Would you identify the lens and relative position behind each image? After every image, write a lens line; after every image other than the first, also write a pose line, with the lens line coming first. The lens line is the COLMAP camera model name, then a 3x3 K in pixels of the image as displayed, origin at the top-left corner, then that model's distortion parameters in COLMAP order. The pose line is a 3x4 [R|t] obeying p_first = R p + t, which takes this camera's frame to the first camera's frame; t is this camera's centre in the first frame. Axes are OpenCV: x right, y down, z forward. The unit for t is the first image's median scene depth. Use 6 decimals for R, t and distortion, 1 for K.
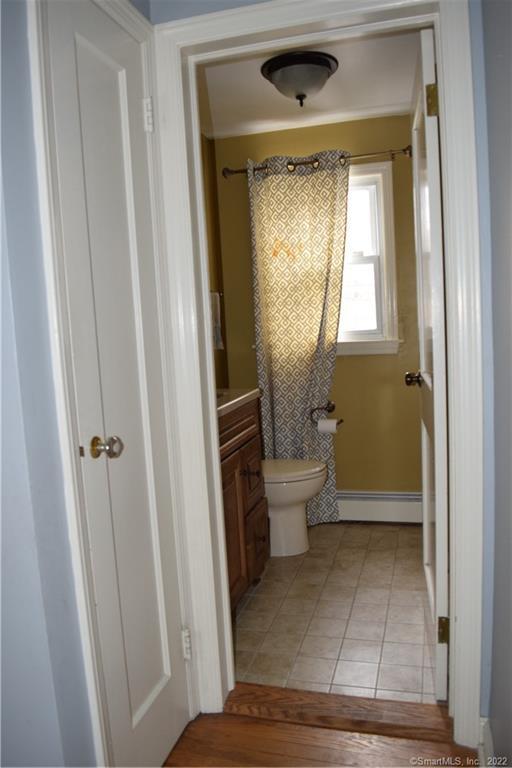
lens RADIAL K [[627.2, 0, 254.1], [0, 627.2, 384.2], [0, 0, 1]] dist [-0.072616, 0.013811]
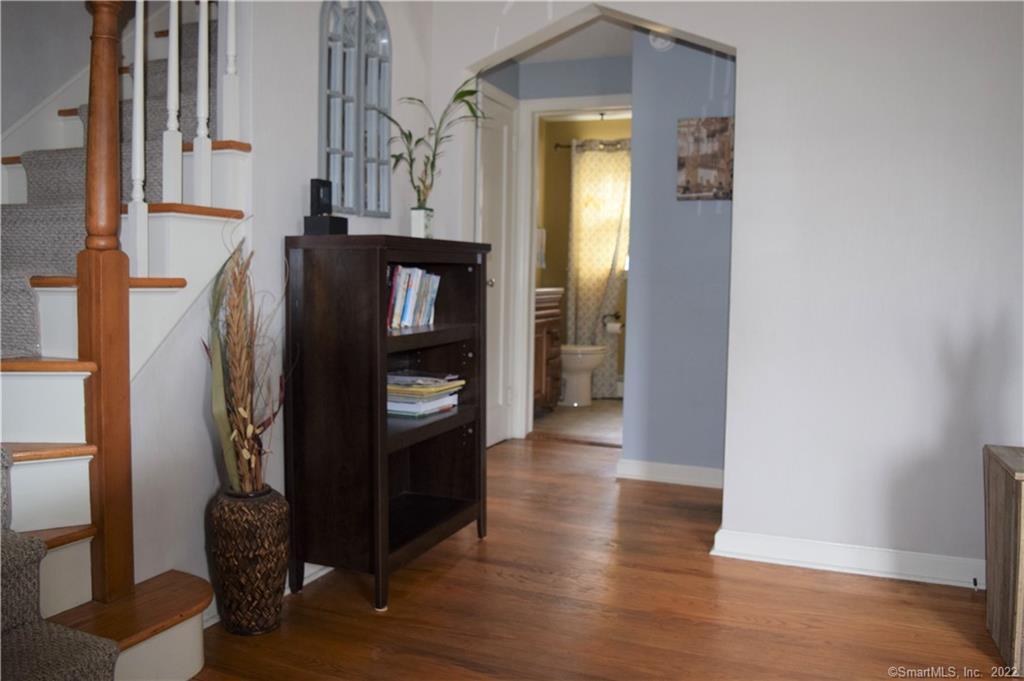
lens RADIAL K [[836.3, 0, 511.0], [0, 836.3, 337.7], [0, 0, 1]] dist [-0.072616, 0.013811]
pose [[0.991187, 0.082263, -0.103835, 0.086481], [-0.084952, 0.996148, -0.021738, 0.153164], [0.101647, 0.030368, 0.994357, -0.926582]]
